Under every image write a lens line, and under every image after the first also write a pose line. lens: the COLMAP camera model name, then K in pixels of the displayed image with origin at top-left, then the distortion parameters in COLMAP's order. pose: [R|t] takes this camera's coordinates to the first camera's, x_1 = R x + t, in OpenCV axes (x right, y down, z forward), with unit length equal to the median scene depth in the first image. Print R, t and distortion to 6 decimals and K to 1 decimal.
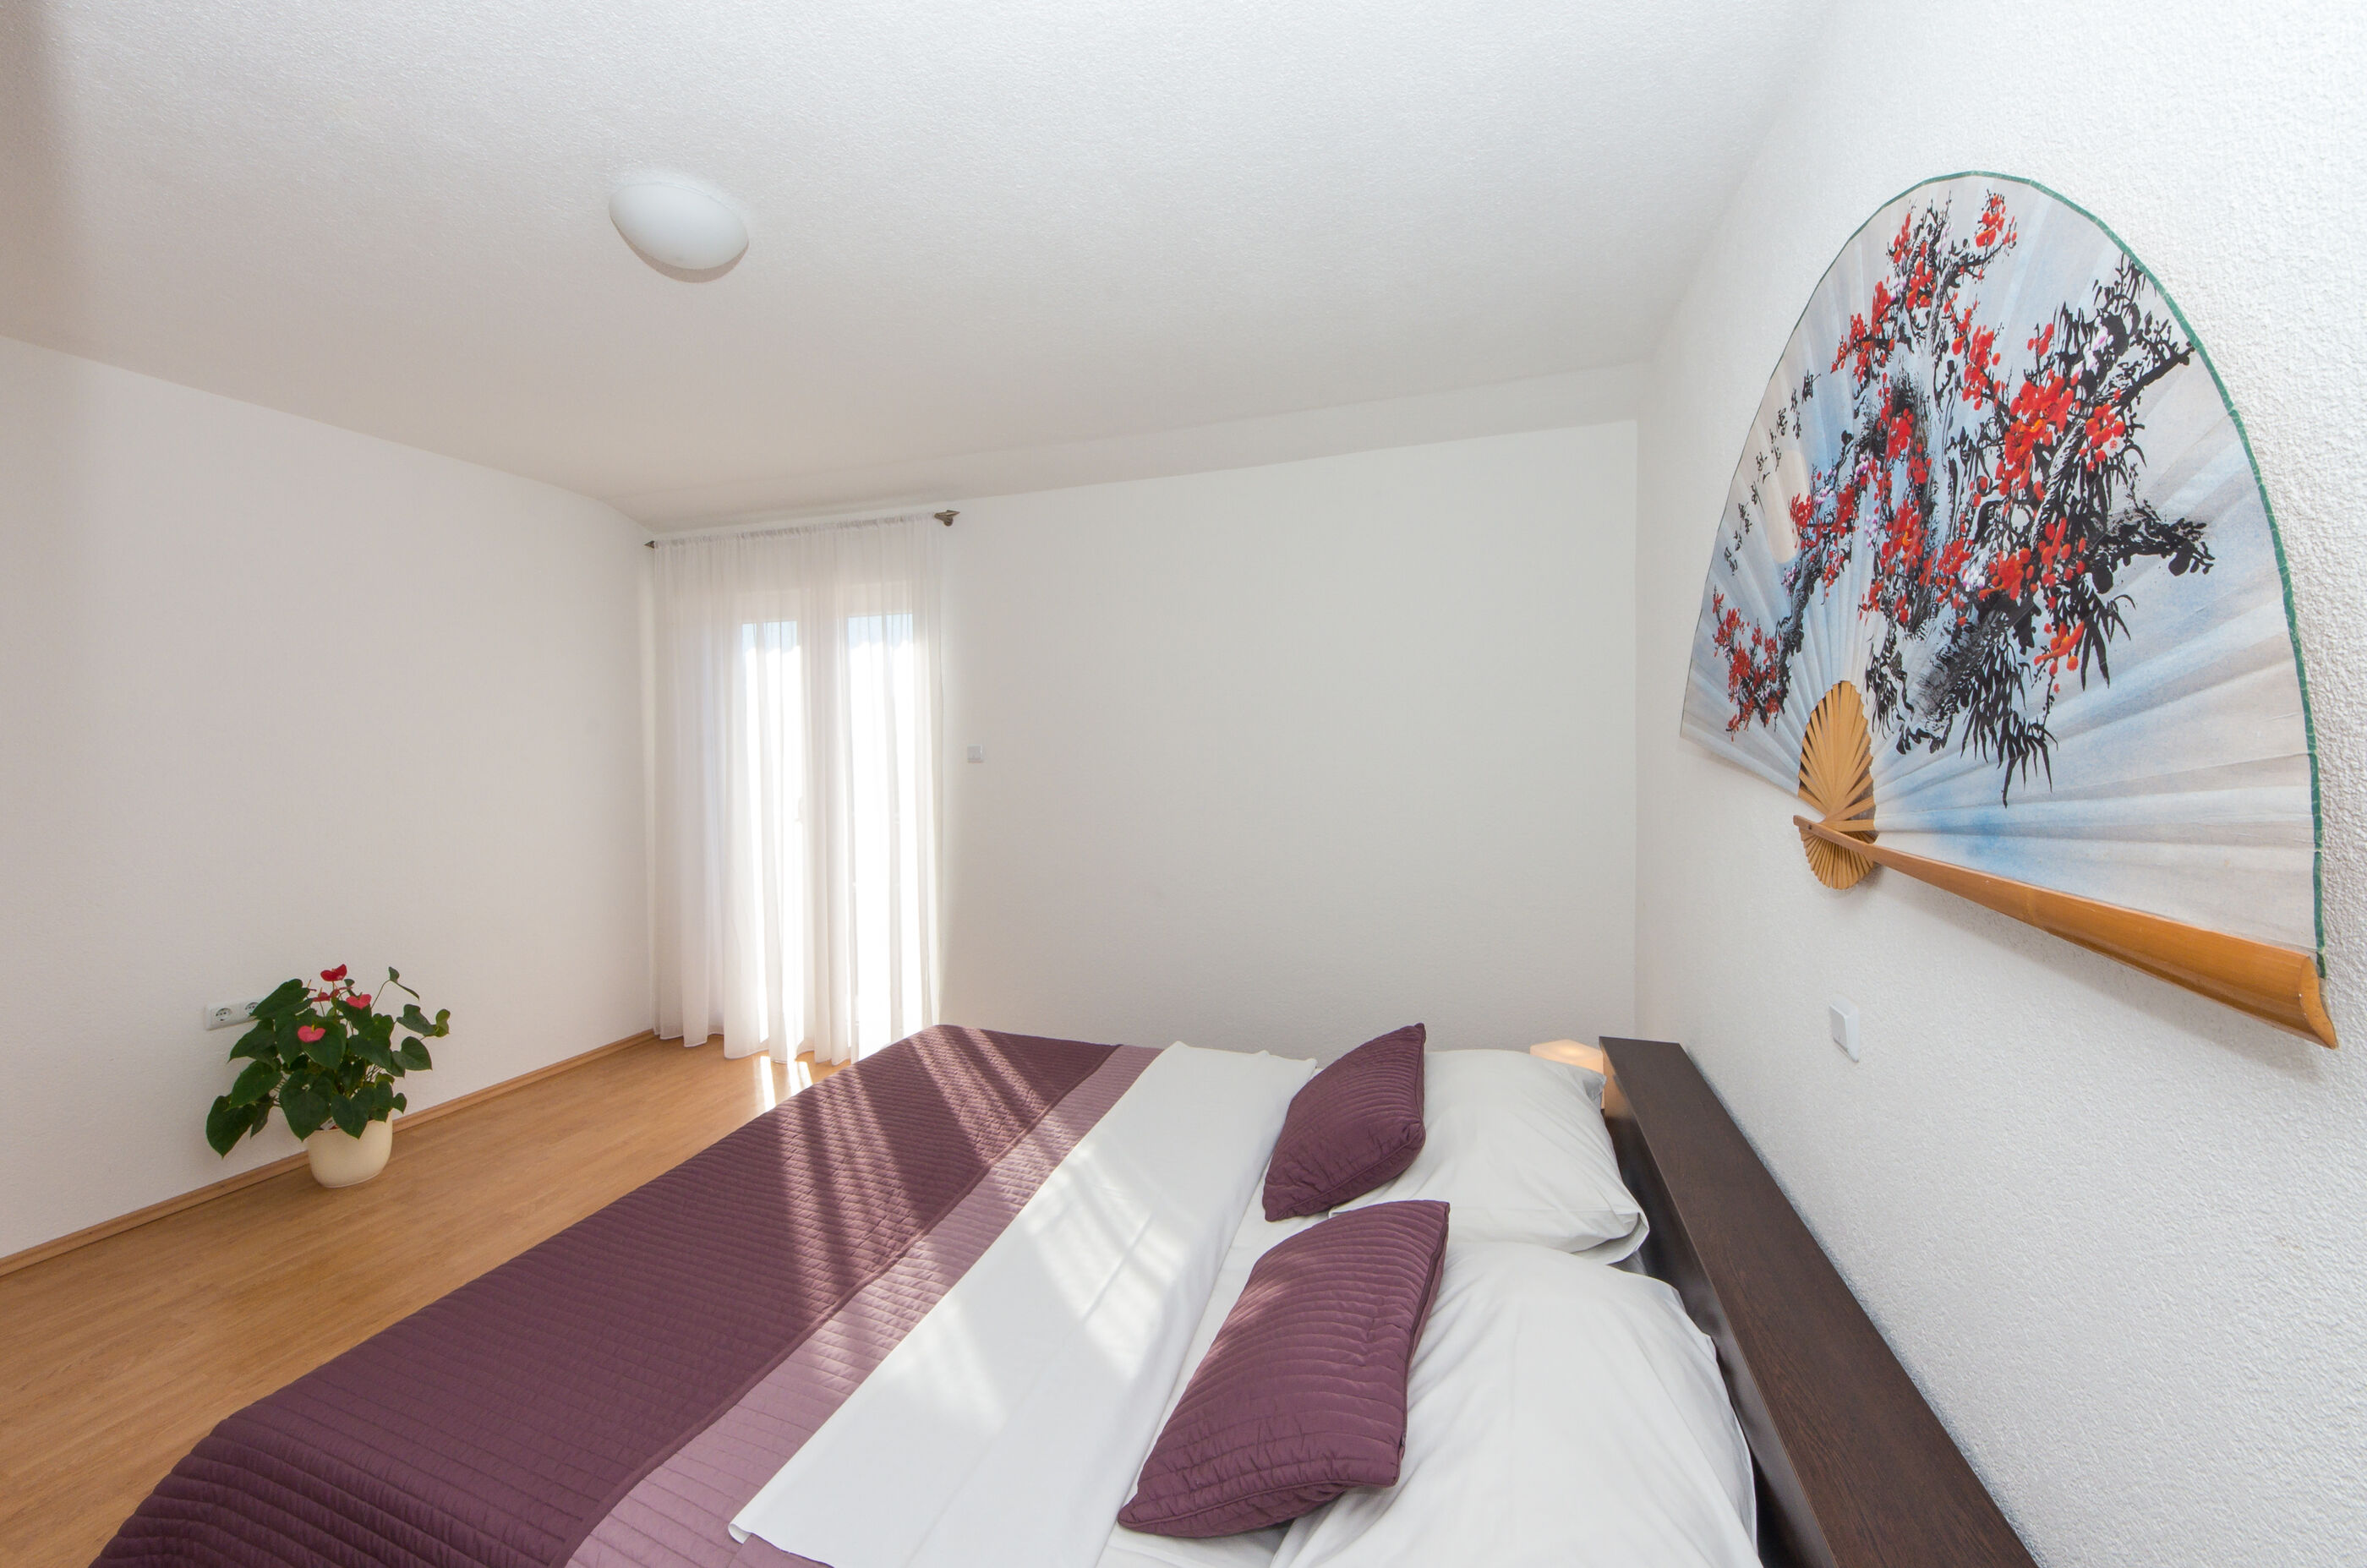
lens RADIAL K [[880.8, 0, 1183.5], [0, 880.8, 784.0], [0, 0, 1]] dist [0.026044, -0.016535]
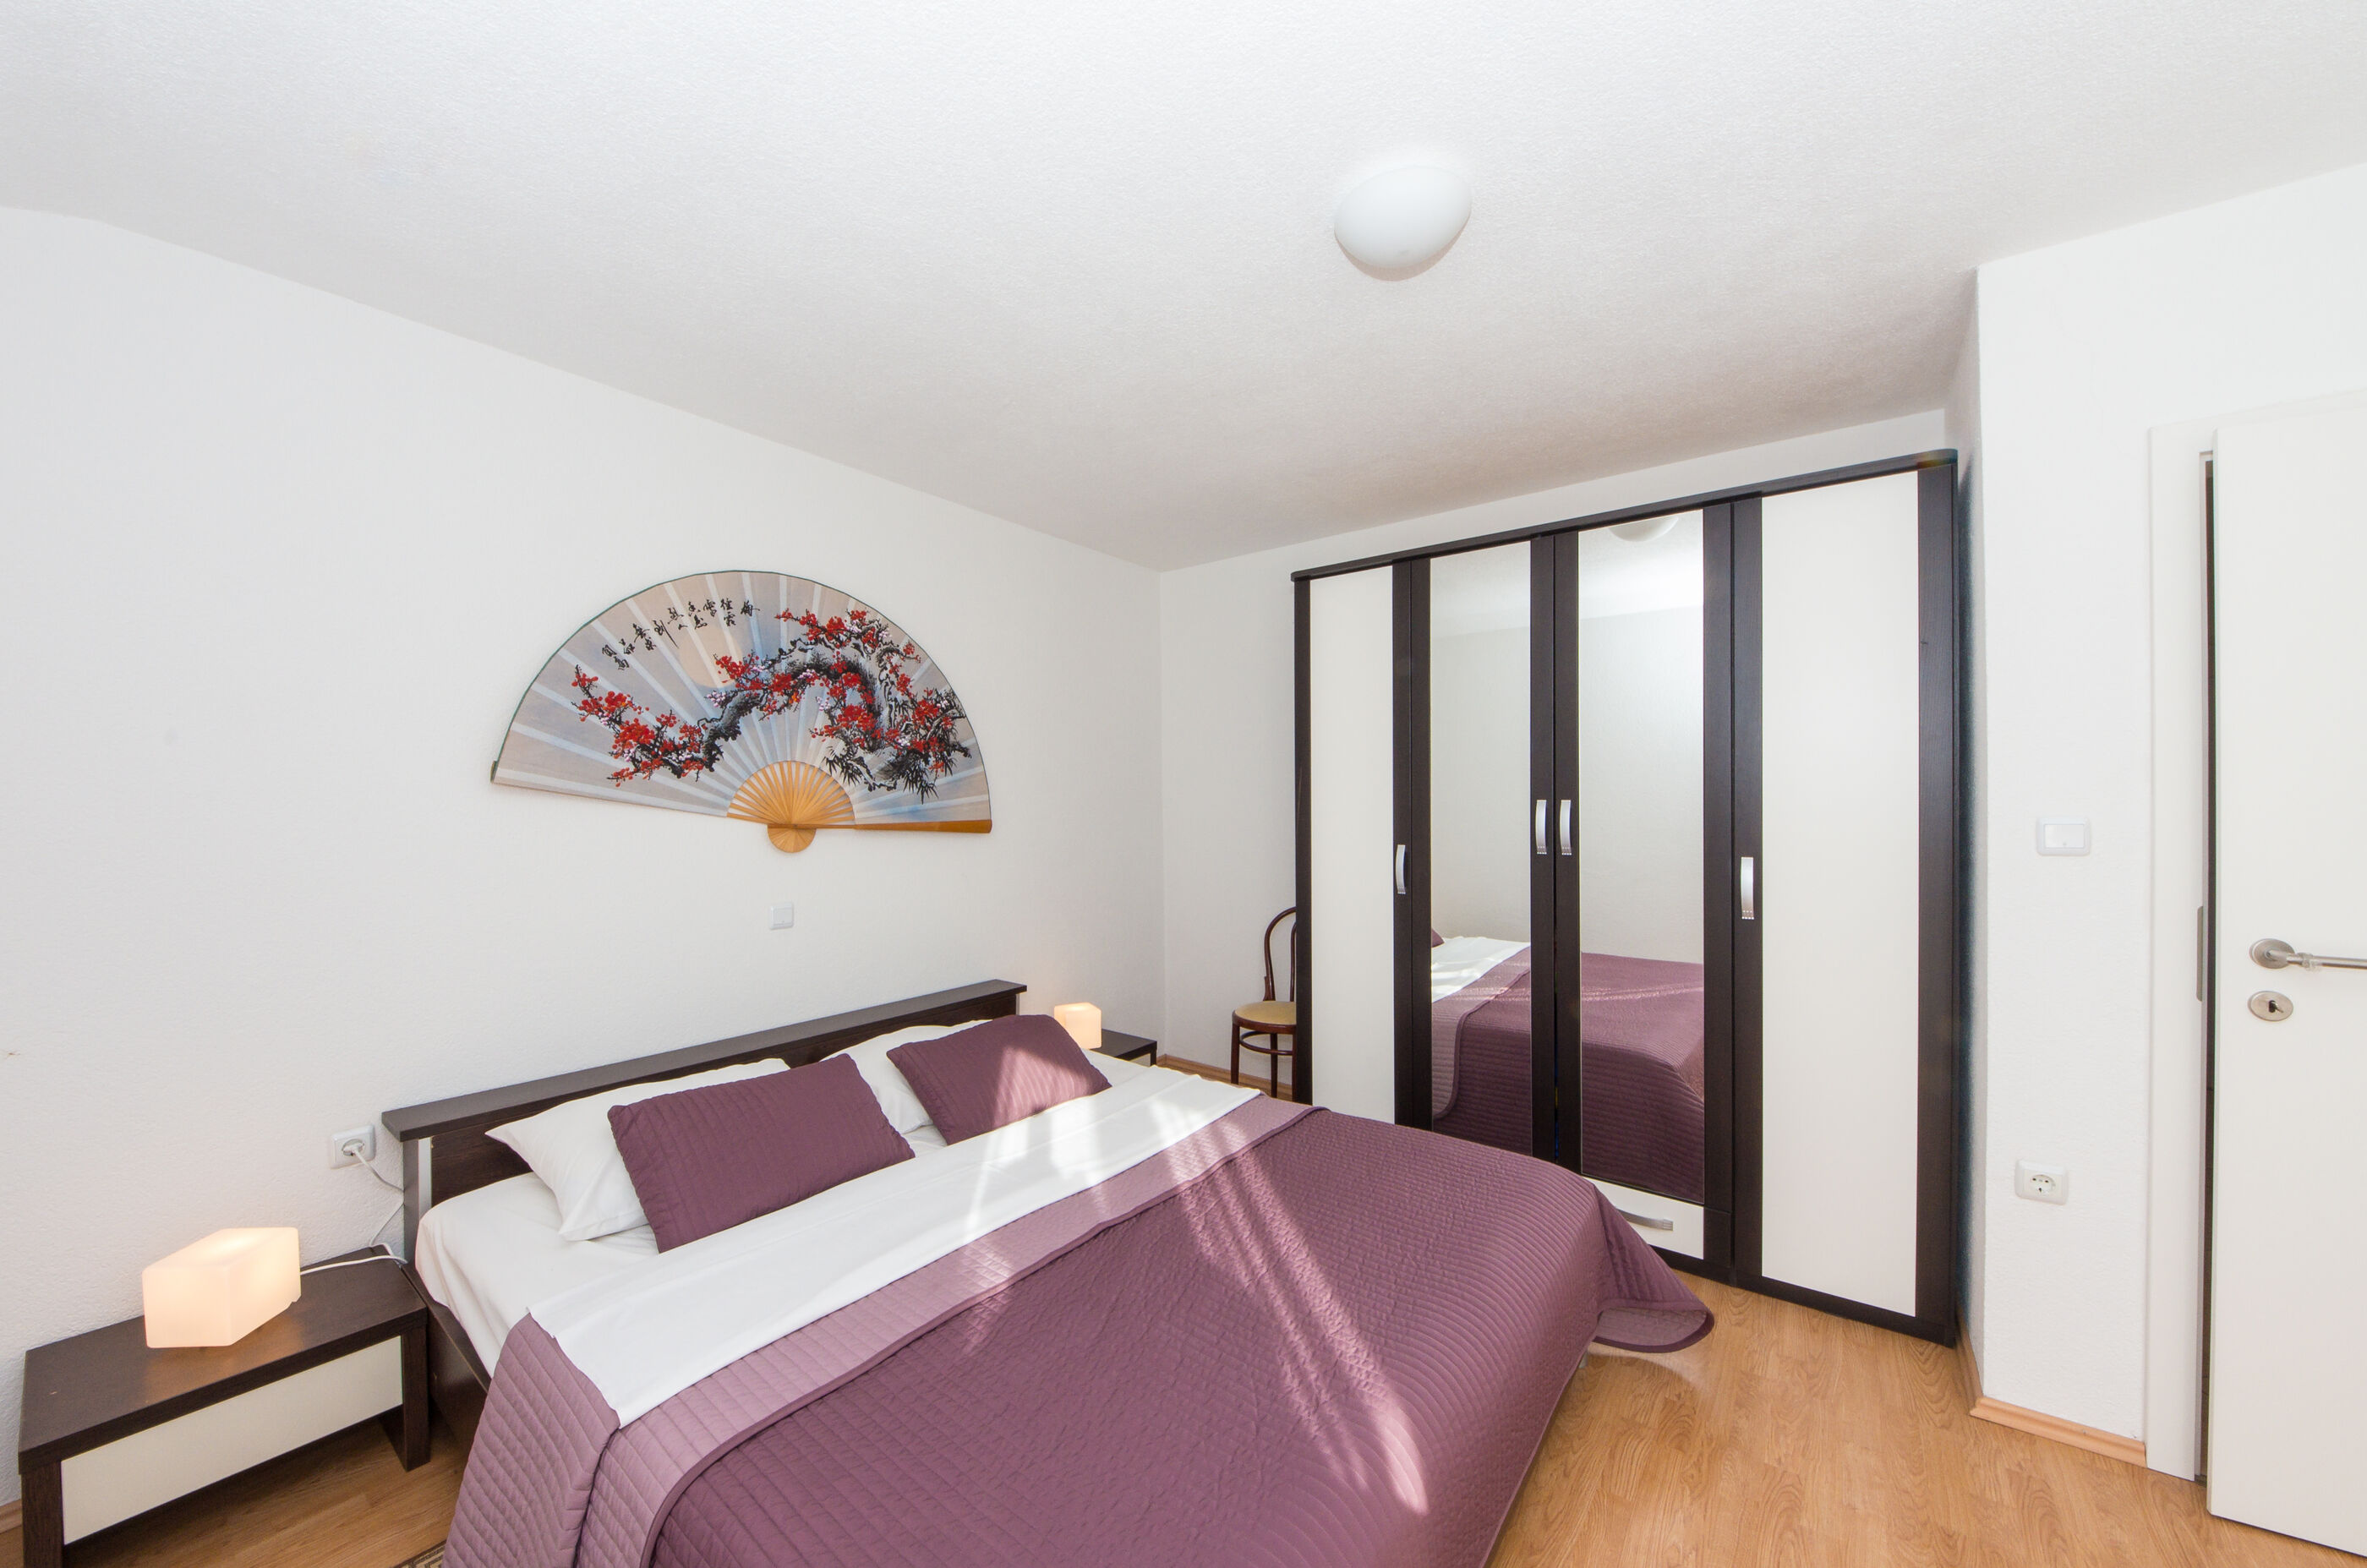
lens RADIAL K [[865.3, 0, 1181.8], [0, 865.3, 807.4], [0, 0, 1]] dist [-0.001496, -0.002515]
pose [[-0.939710, 0.024896, 0.341066, -1.484761], [0.042039, 0.998192, 0.042965, -0.080133], [-0.339380, 0.054713, -0.939057, 4.315531]]
